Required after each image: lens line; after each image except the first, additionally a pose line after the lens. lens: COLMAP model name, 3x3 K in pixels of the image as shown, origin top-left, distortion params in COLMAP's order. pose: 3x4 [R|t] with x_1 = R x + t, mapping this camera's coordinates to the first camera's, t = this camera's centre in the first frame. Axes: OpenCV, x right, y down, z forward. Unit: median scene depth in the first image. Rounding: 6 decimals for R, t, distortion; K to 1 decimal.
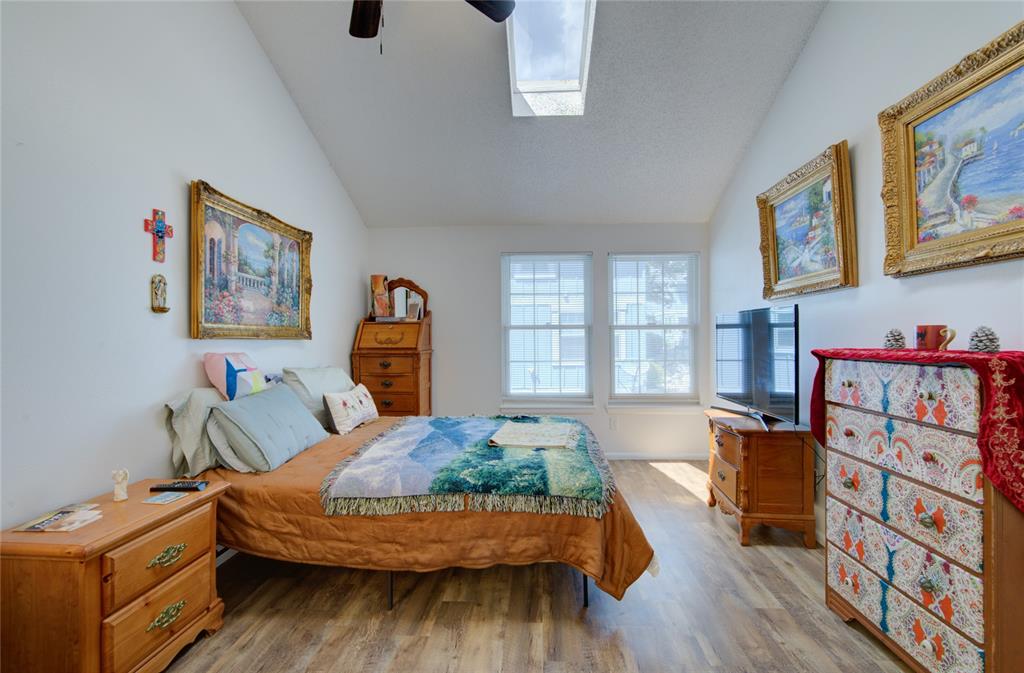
lens RADIAL K [[484.2, 0, 514.8], [0, 484.2, 334.9], [0, 0, 1]] dist [-0.000308, -0.000052]
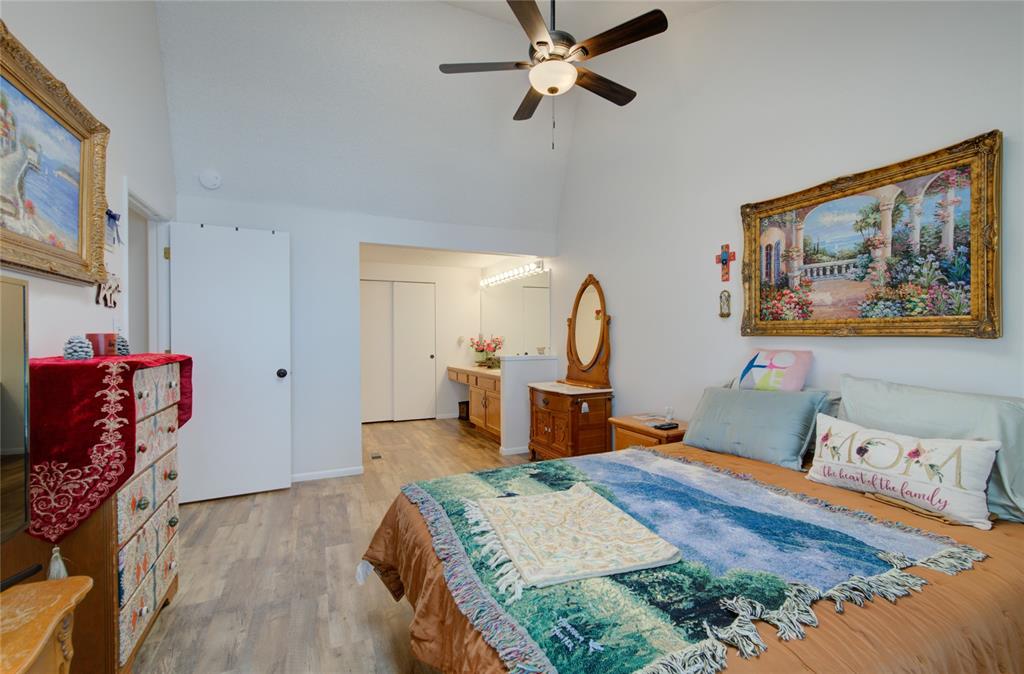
lens RADIAL K [[440.1, 0, 518.2], [0, 440.1, 336.2], [0, 0, 1]] dist [-0.000128, -0.000984]
pose [[-0.890360, 0.013020, -0.455071, 0.318900], [0.014688, 0.999892, -0.000129, 0.000280], [0.455020, -0.006799, -0.890455, 1.530025]]
